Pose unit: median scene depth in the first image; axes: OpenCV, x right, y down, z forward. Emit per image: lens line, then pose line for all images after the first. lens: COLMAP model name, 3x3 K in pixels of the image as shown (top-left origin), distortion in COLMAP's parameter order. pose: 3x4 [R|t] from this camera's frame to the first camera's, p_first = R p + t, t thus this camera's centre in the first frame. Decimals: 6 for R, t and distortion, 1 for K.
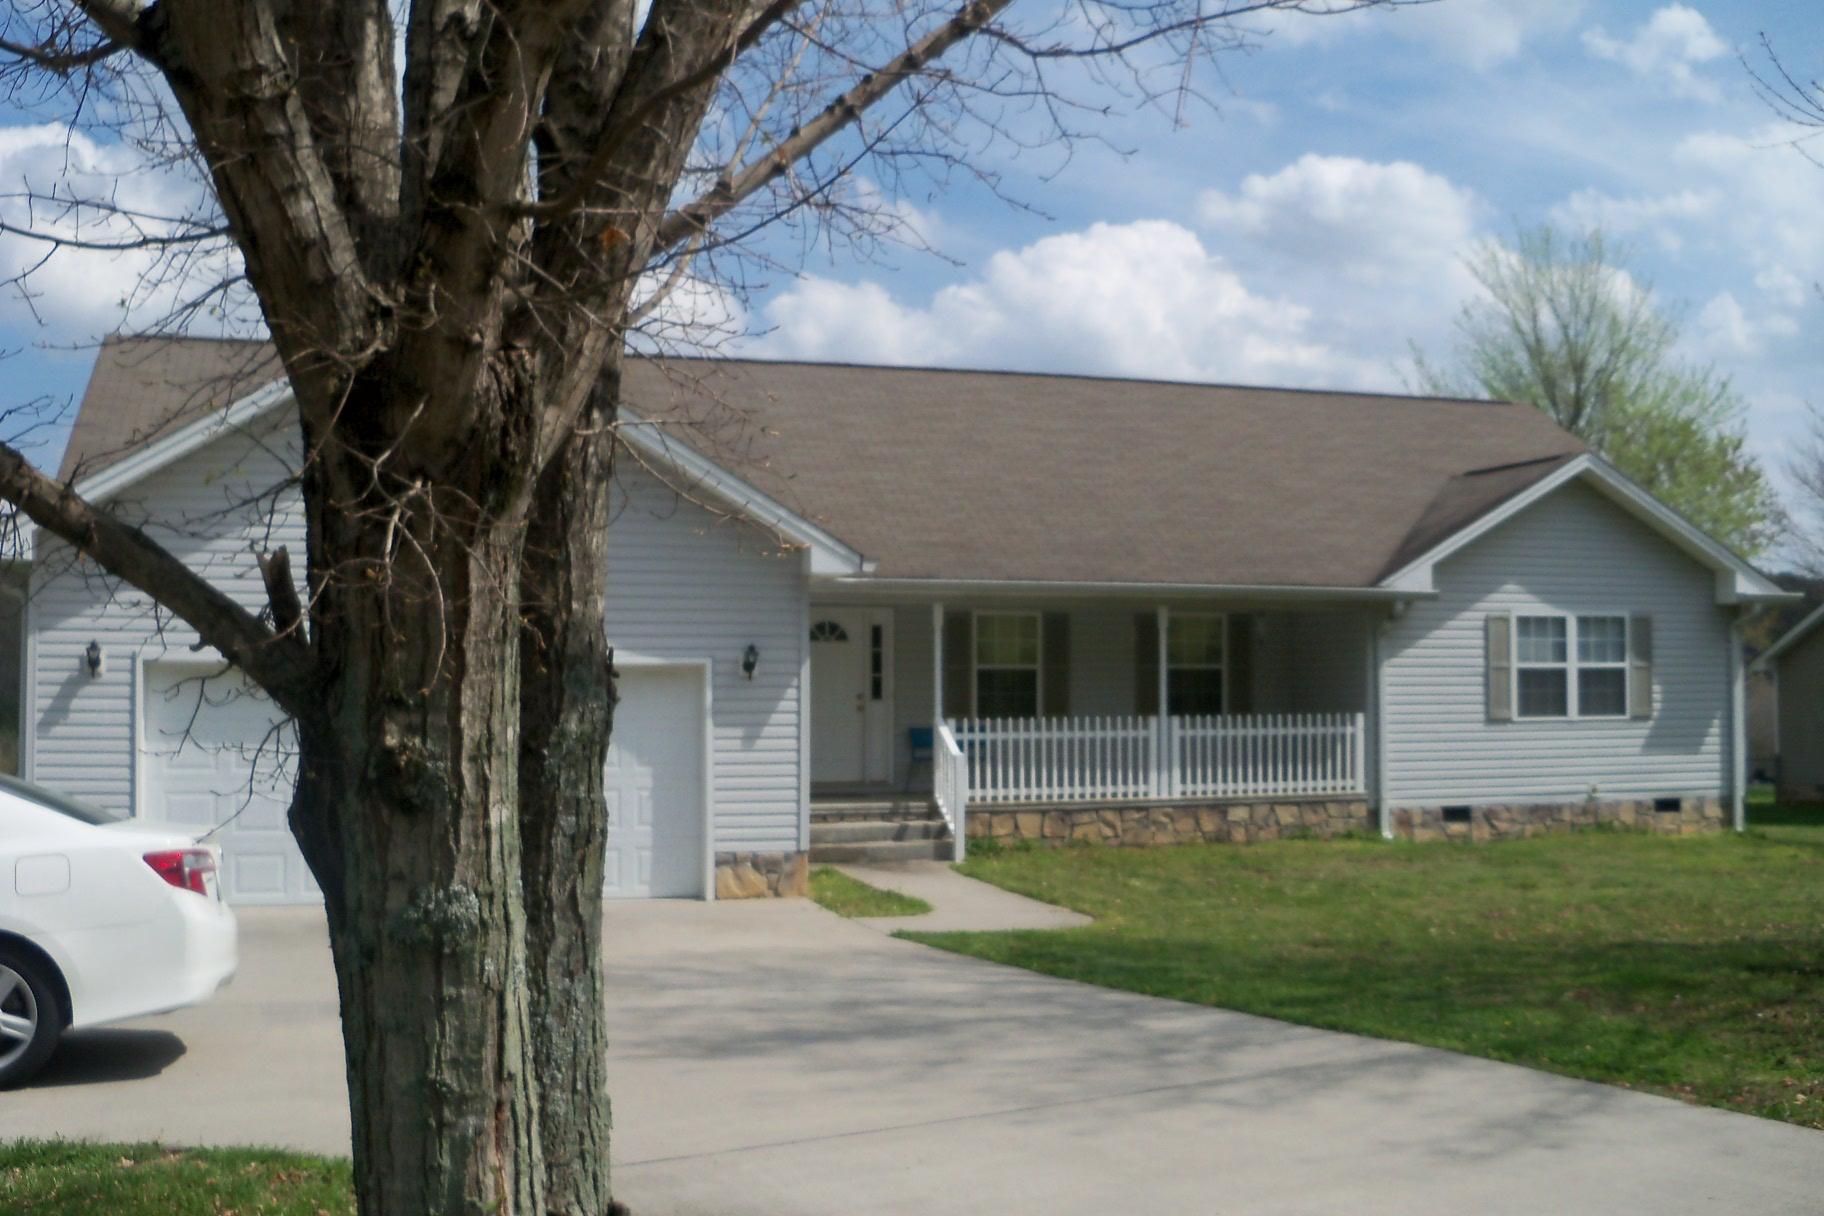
lens RADIAL K [[1890.5, 0, 929.2], [0, 1890.5, 615.4], [0, 0, 1]] dist [-0.265957, 0.348262]
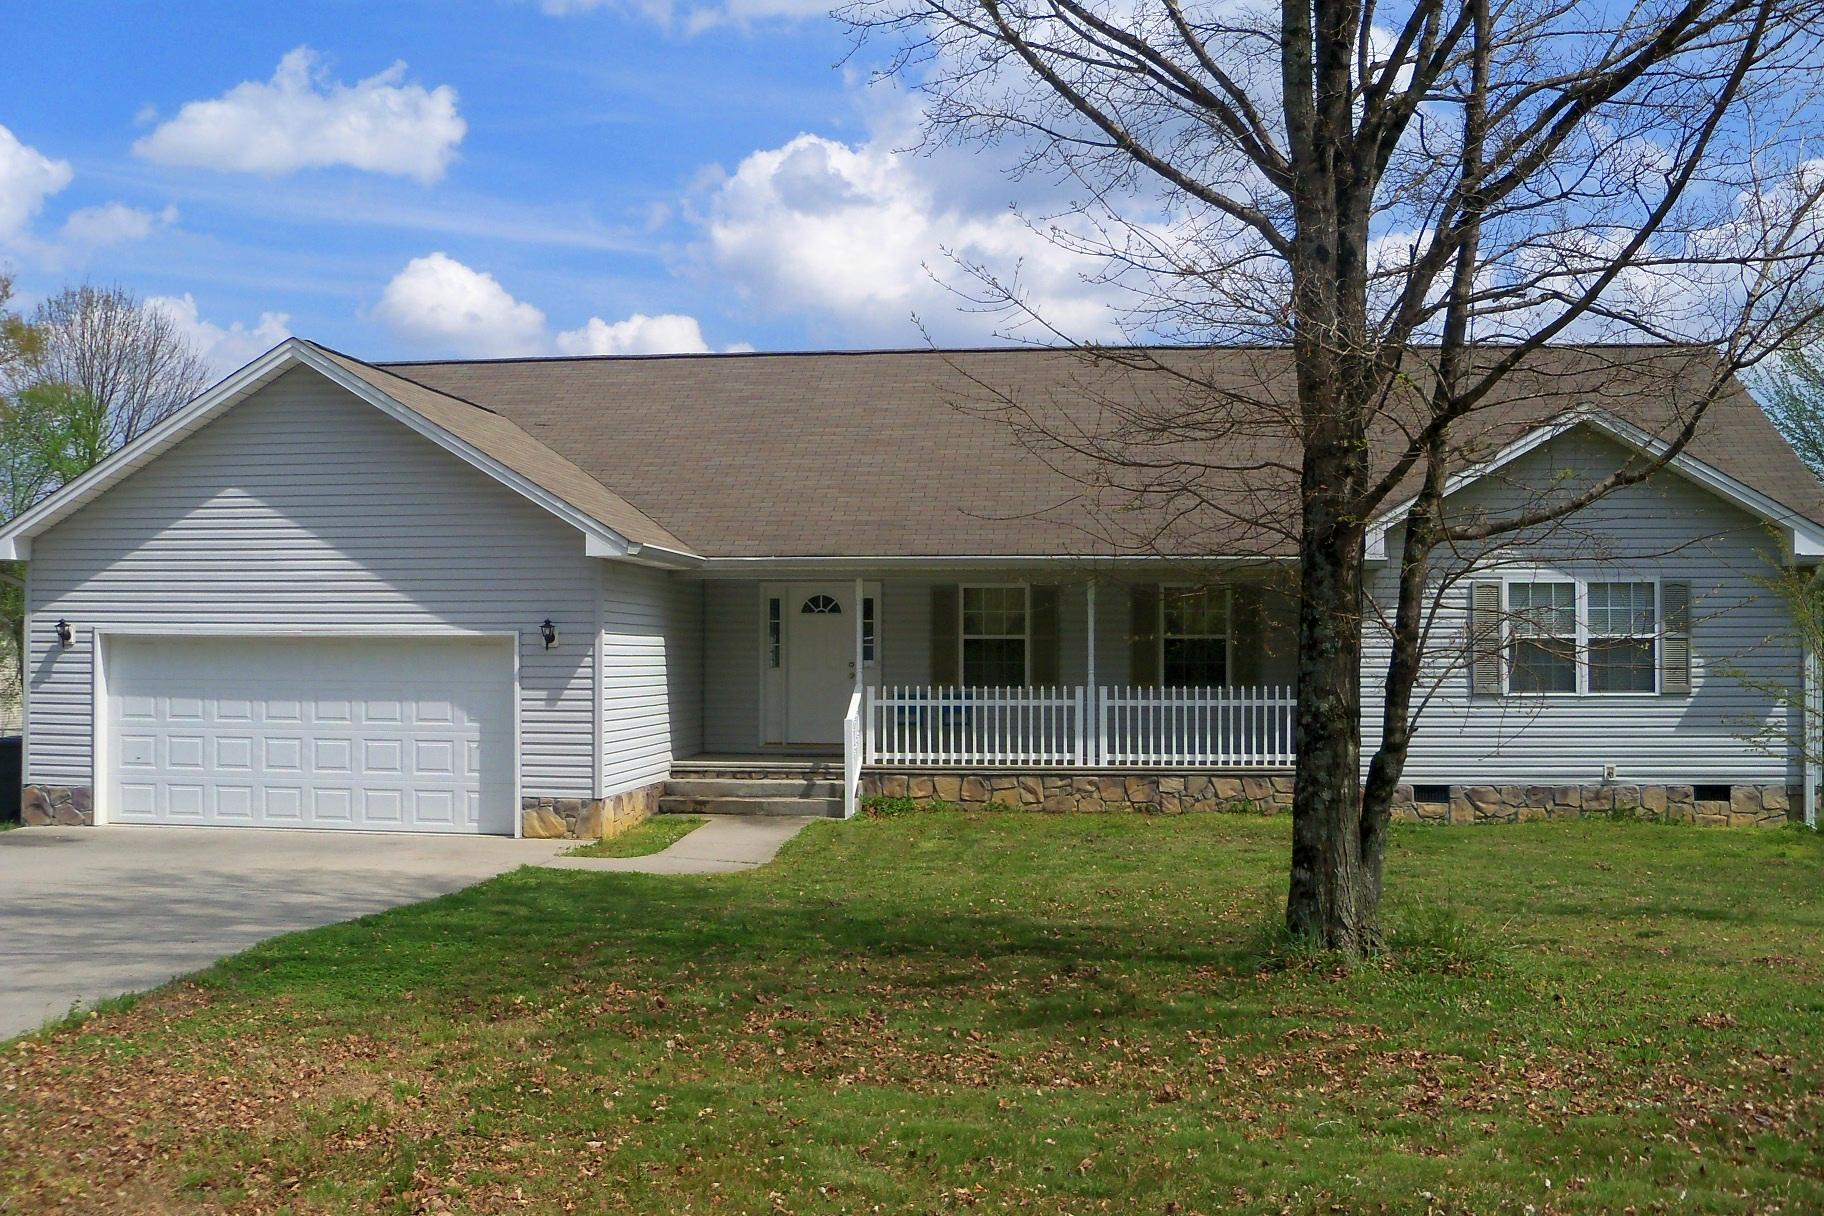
lens RADIAL K [[1906.3, 0, 912.0], [0, 1906.3, 608.0], [0, 0, 1]] dist [-0.264349, 0.346859]
pose [[0.910666, -0.006141, -0.413098, 0.451468], [0.012346, 0.999847, 0.012352, -0.002359], [0.412959, -0.016349, 0.910603, 0.024864]]
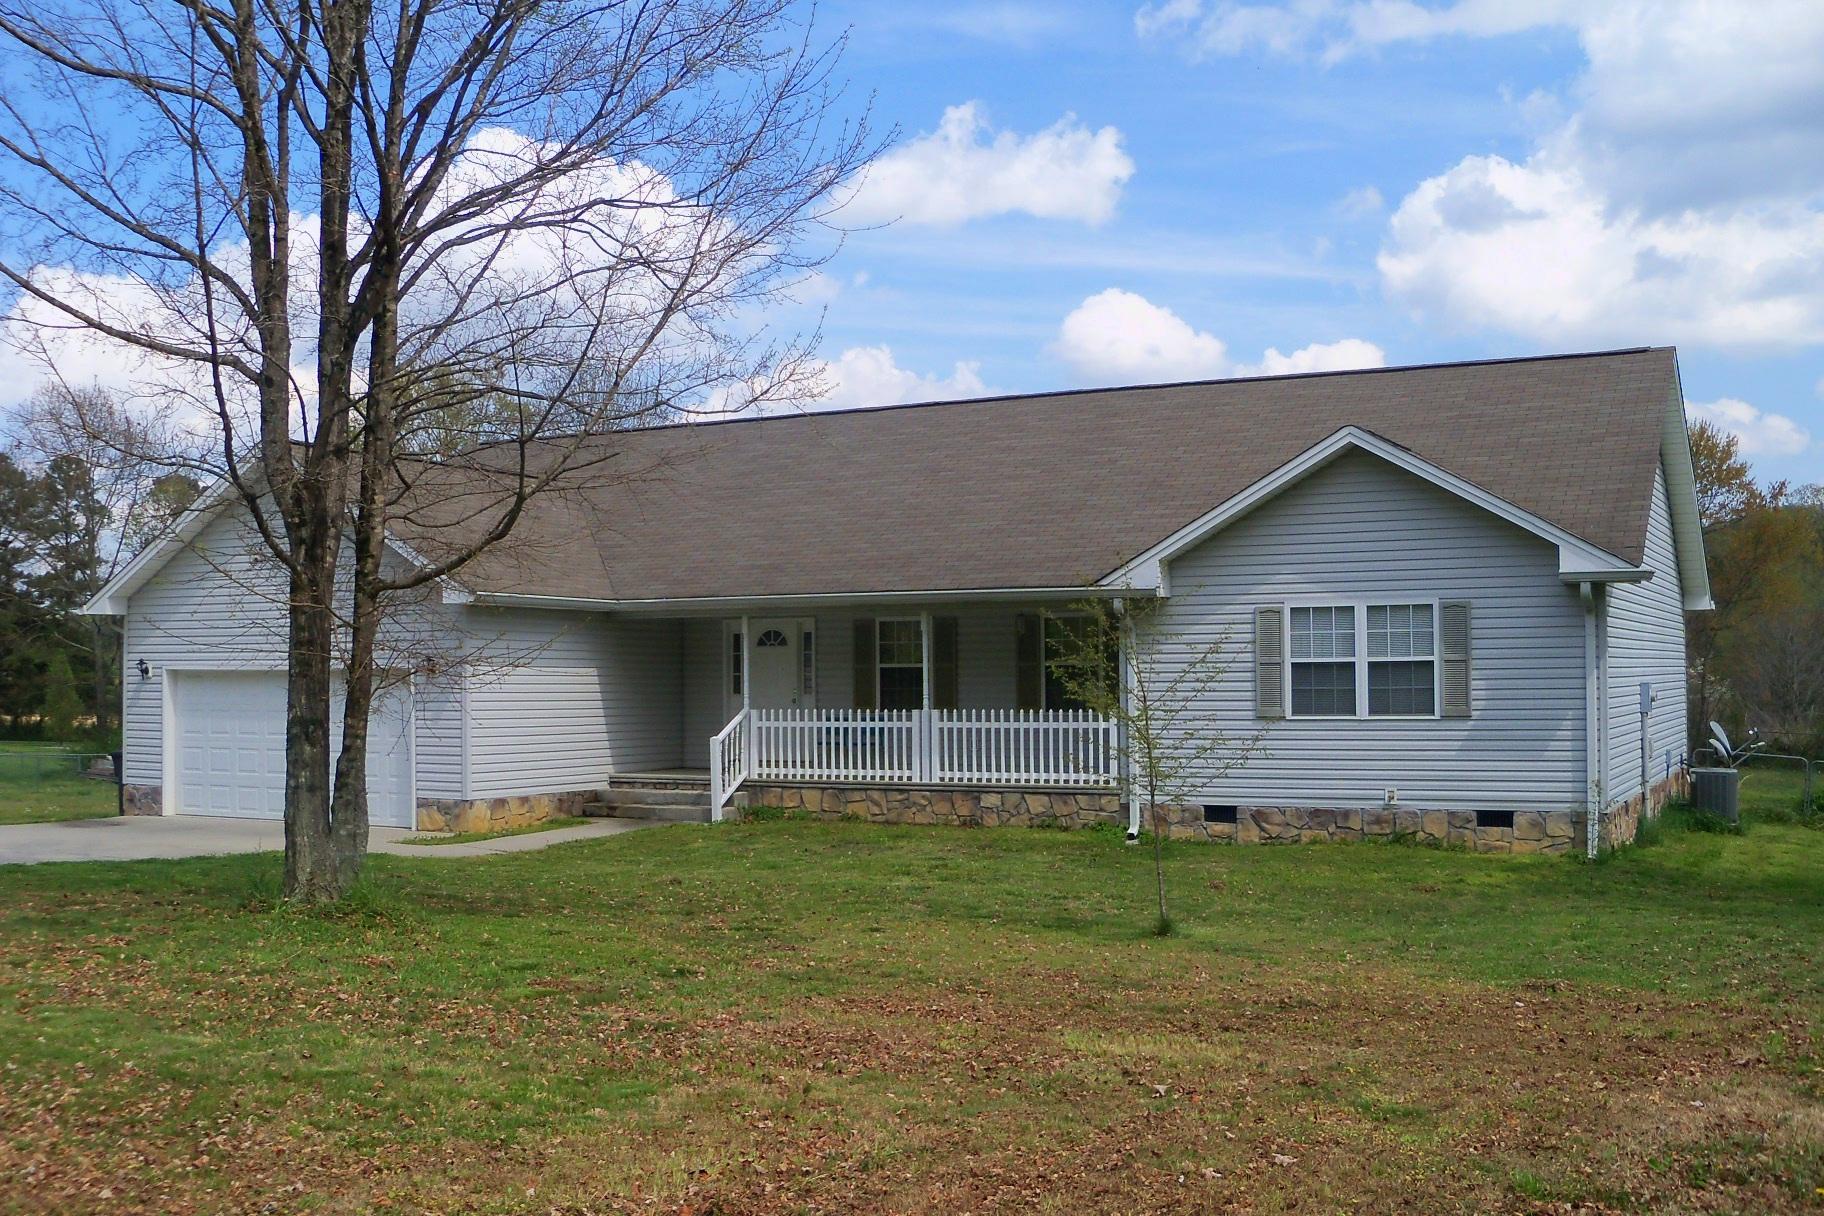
lens RADIAL K [[1890.5, 0, 929.2], [0, 1890.5, 615.4], [0, 0, 1]] dist [-0.265957, 0.348262]
pose [[0.703798, -0.026626, -0.709901, 0.906090], [0.031600, 0.999482, -0.006159, 0.004666], [0.709697, -0.018098, 0.704275, 0.206756]]
